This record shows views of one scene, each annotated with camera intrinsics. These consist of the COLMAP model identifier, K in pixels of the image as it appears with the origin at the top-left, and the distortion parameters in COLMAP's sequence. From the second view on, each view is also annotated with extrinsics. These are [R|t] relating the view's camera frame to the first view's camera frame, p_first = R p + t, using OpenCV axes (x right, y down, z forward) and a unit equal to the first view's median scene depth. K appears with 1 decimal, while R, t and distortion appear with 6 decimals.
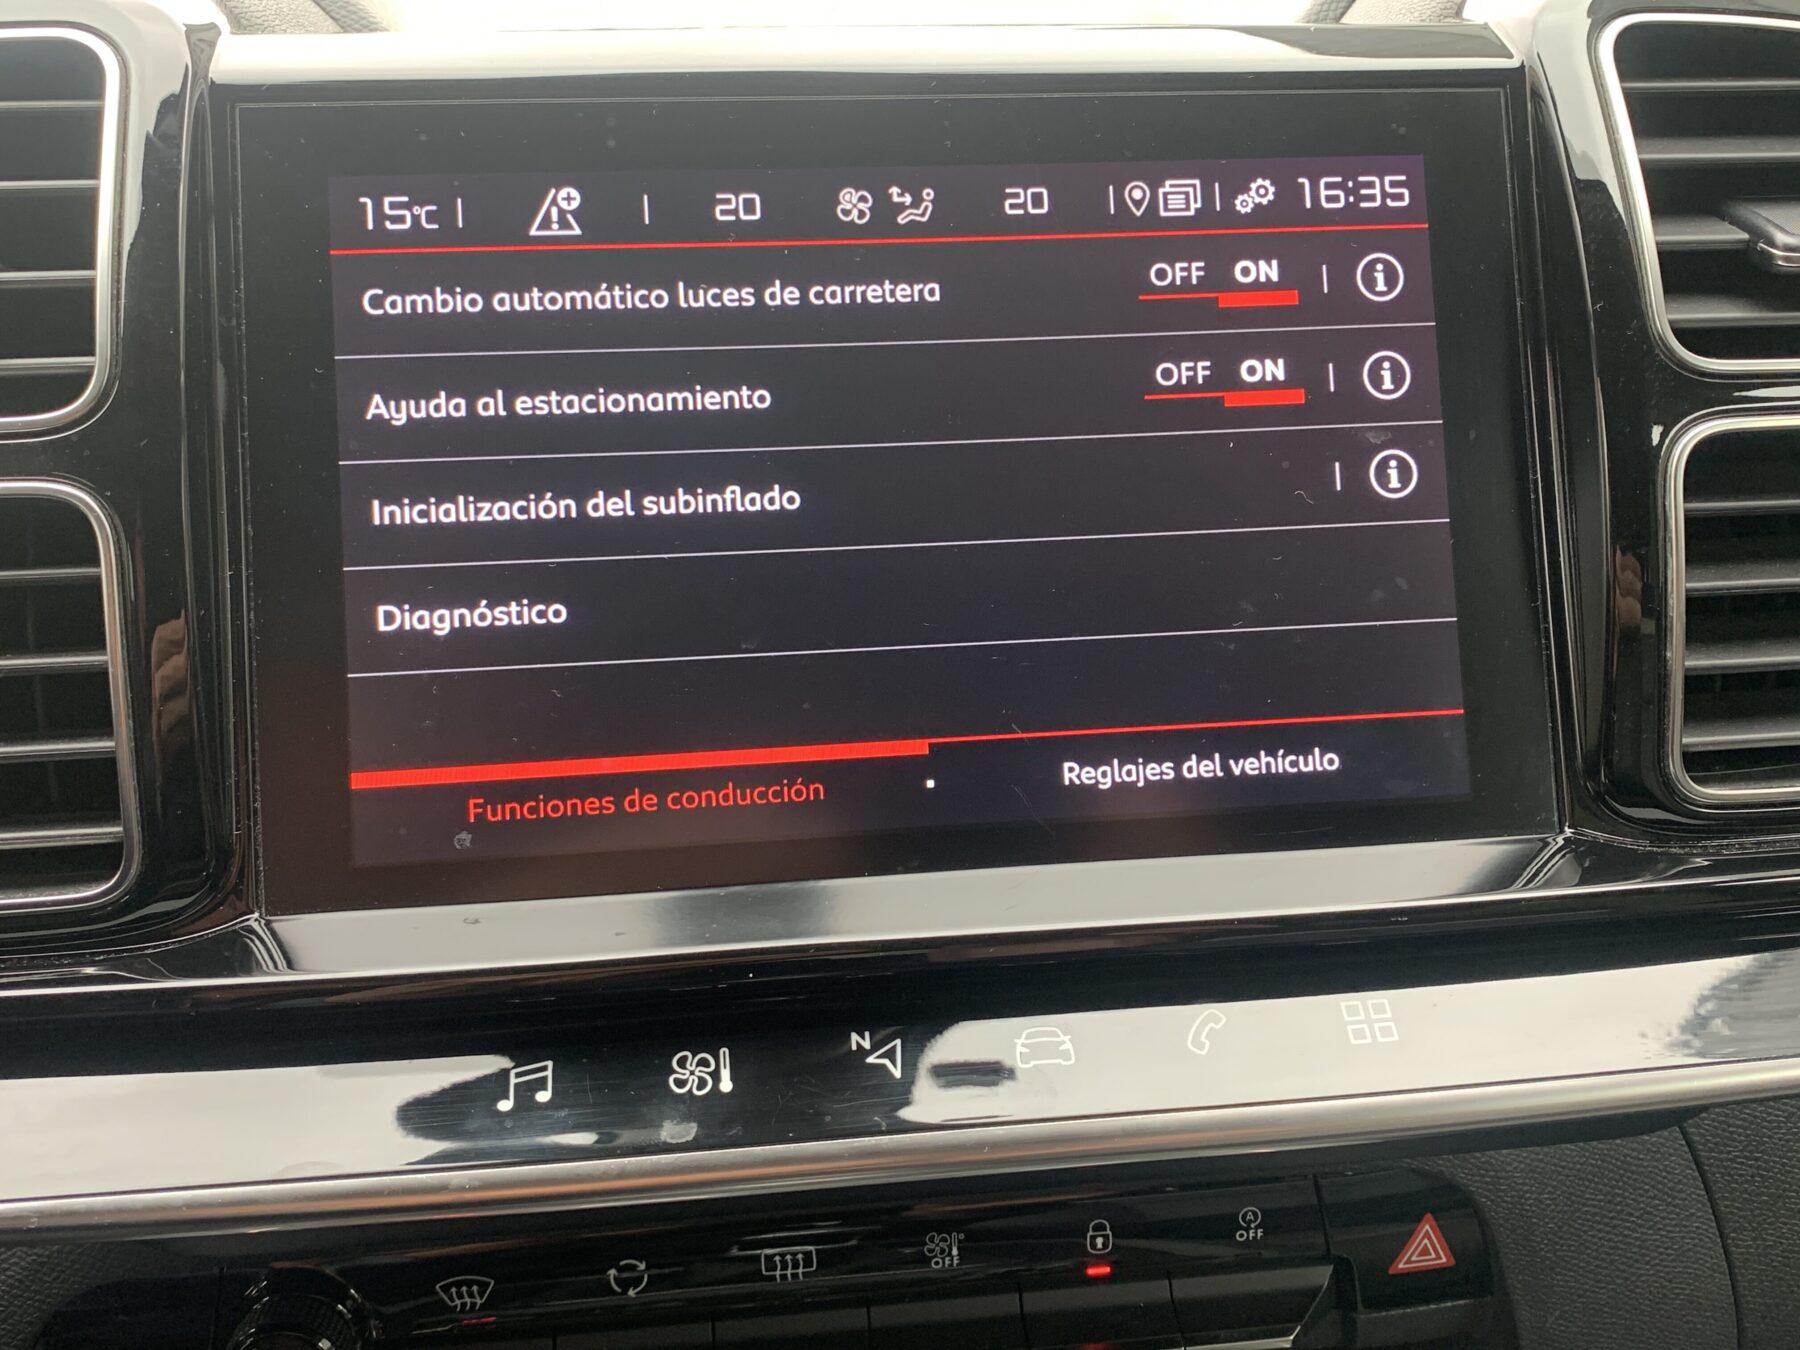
lens RADIAL K [[1763.0, 0, 900.0], [0, 1763.0, 675.0], [0, 0, 1]] dist [0.032345, -0.106504]
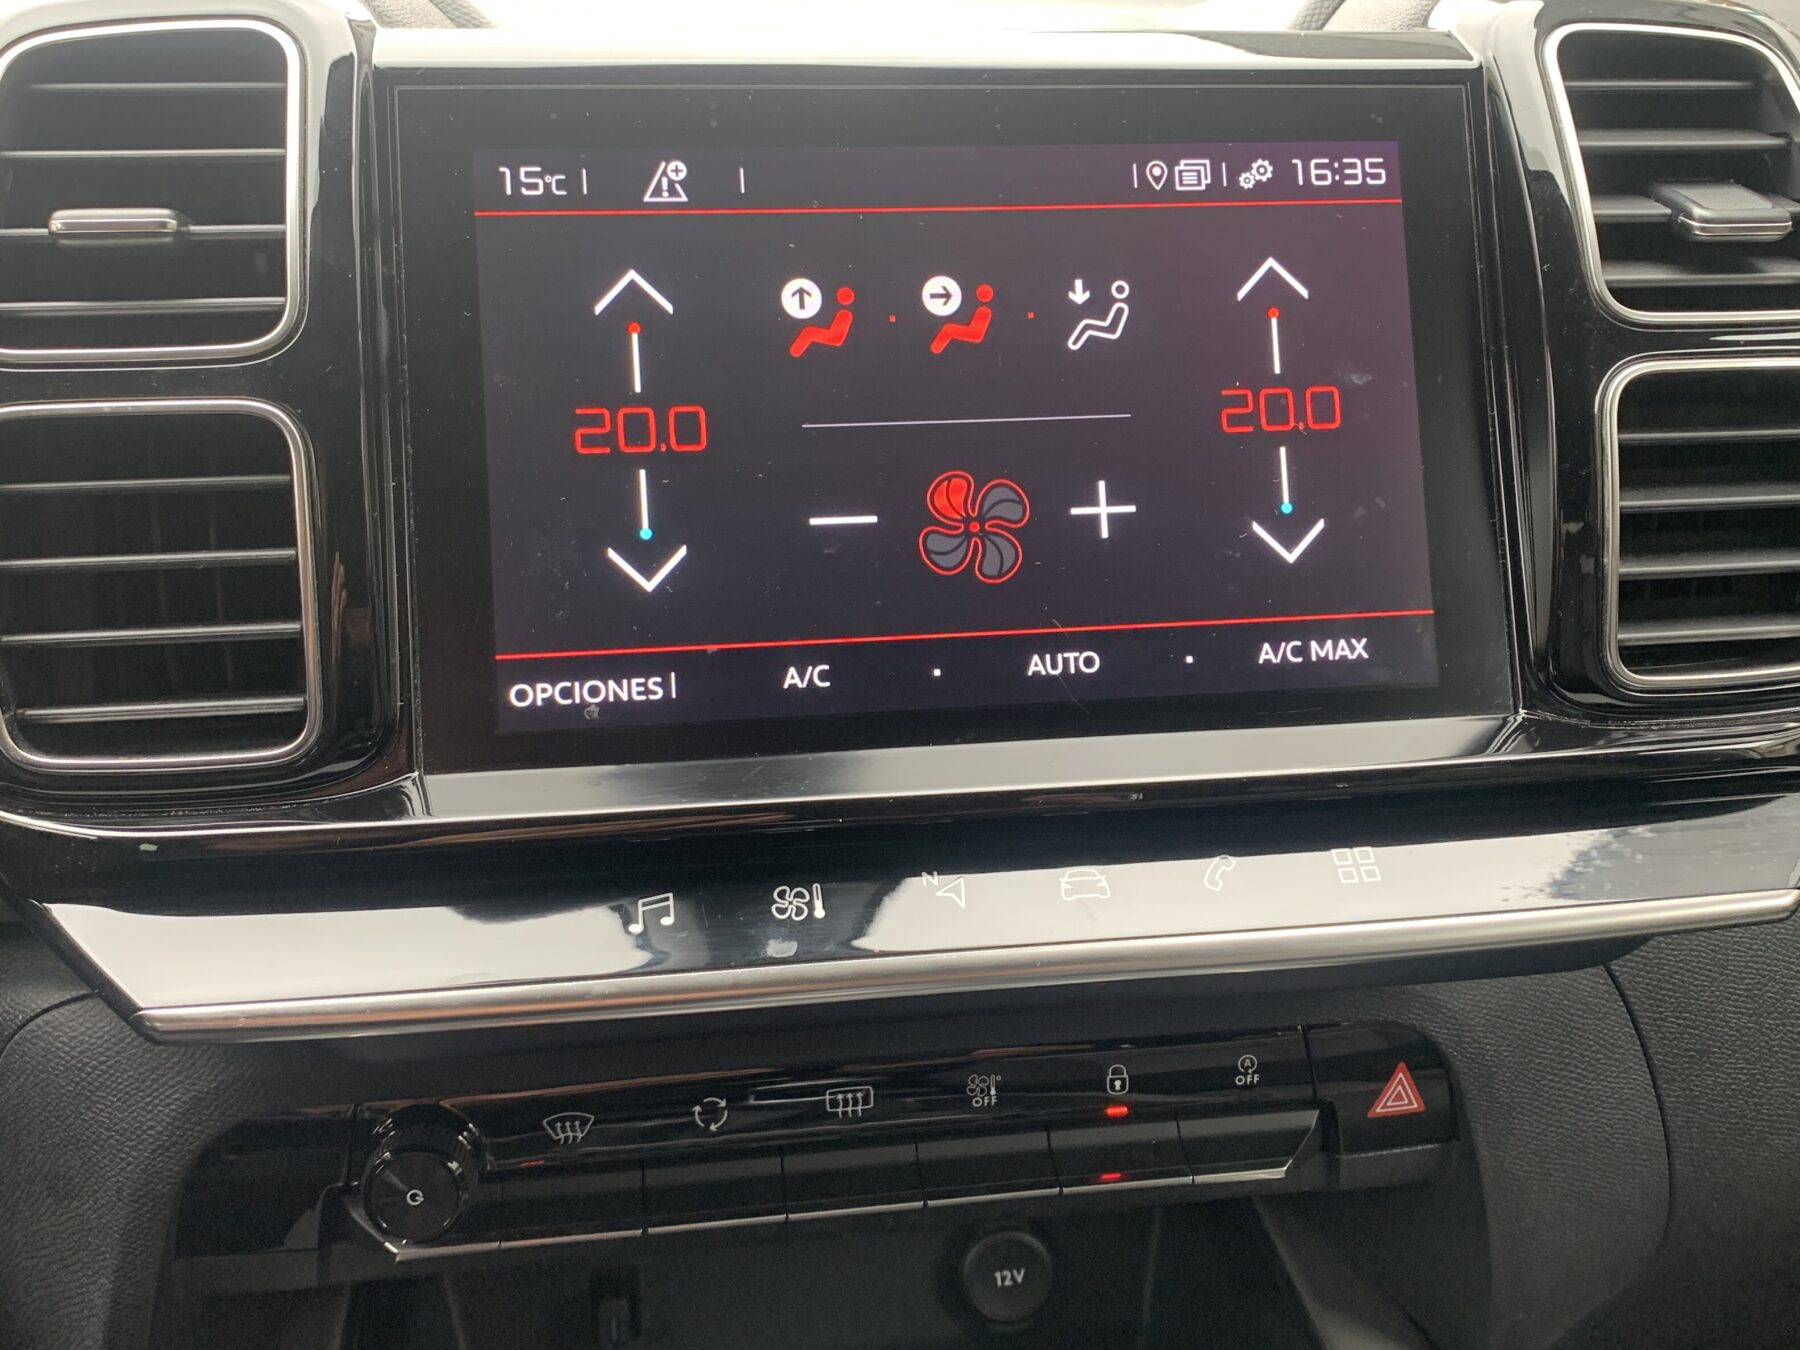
lens RADIAL K [[1748.8, 0, 900.5], [0, 1748.8, 670.7], [0, 0, 1]] dist [0.085168, -0.264019]
pose [[0.999673, 0.000385, 0.025571, -0.066408], [-0.000096, 0.999936, -0.011276, 0.073741], [-0.025574, 0.011270, 0.999609, -0.163984]]
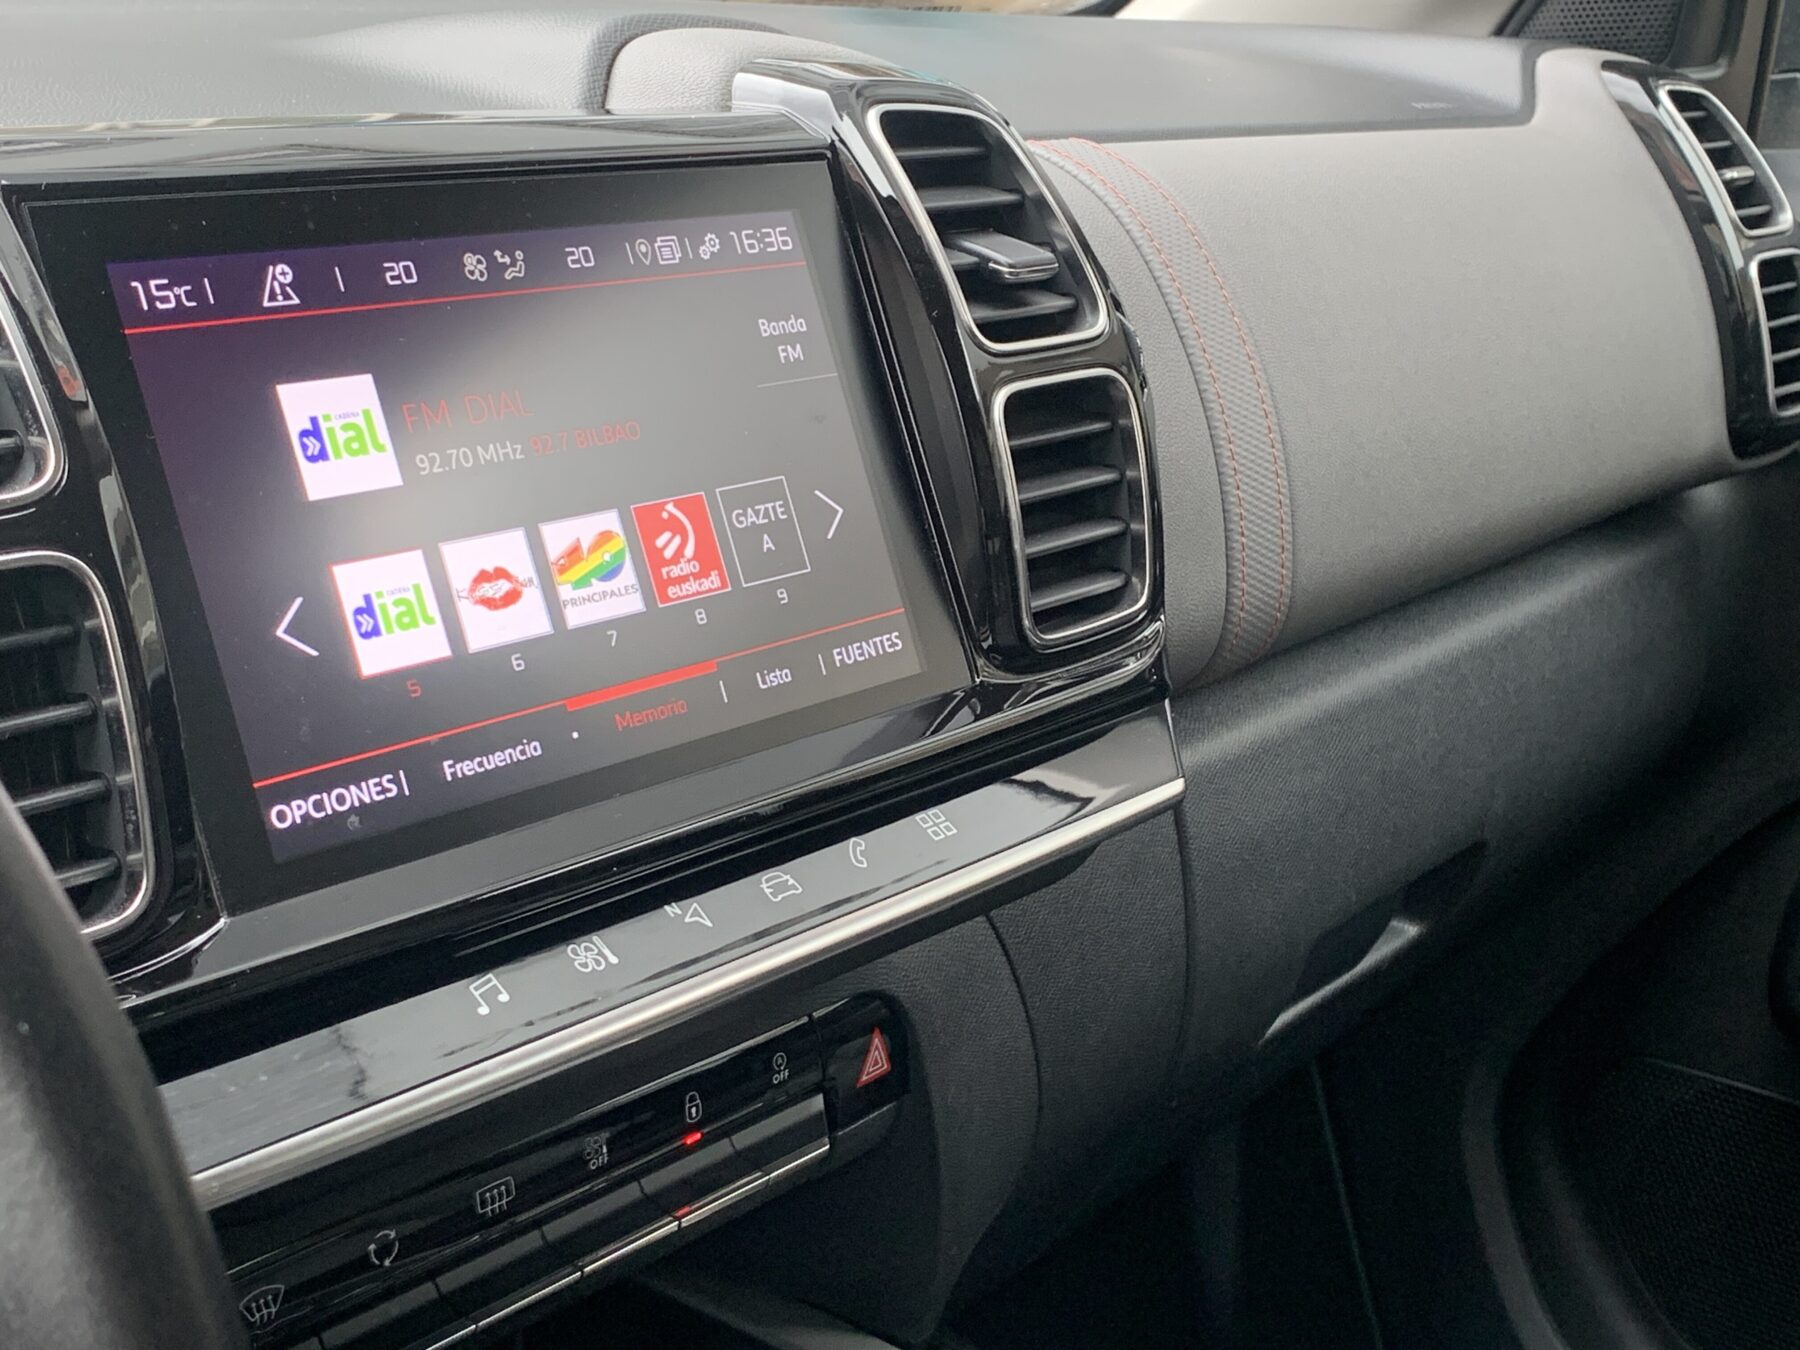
lens RADIAL K [[2563.9, 0, 900.0], [0, 2563.9, 675.0], [0, 0, 1]] dist [-0.028735, -0.034856]
pose [[0.716583, -0.154933, 0.680077, -1.044083], [0.202132, 0.979306, 0.010121, 0.050926], [-0.667572, 0.130213, 0.733071, -0.448758]]
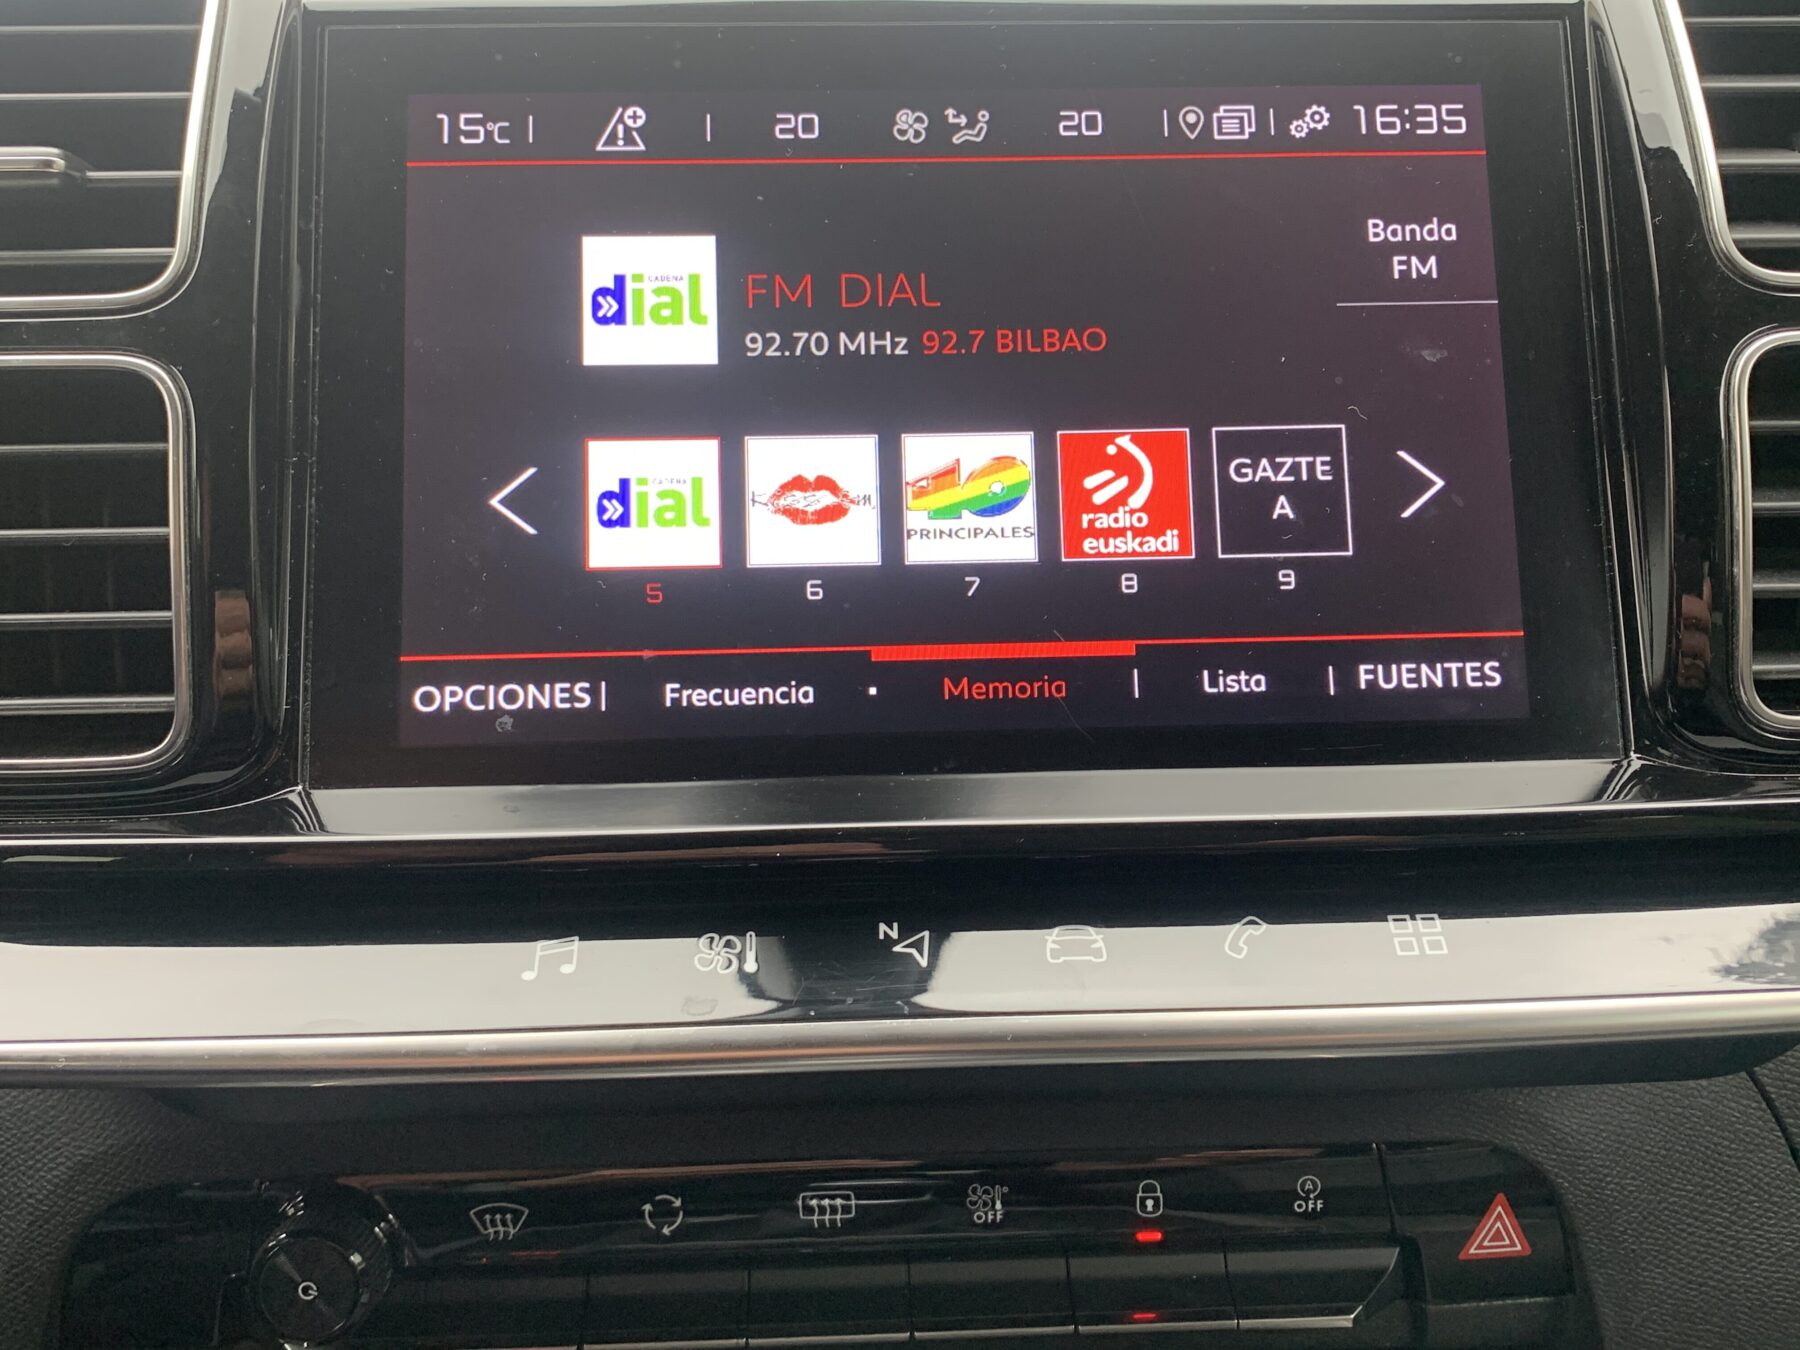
lens RADIAL K [[1748.8, 0, 900.5], [0, 1748.8, 670.7], [0, 0, 1]] dist [0.085168, -0.264019]
pose [[0.996850, 0.019949, -0.076755, 0.052137], [-0.026509, 0.995993, -0.085418, 0.133993], [0.074743, 0.087183, 0.993384, 0.012993]]
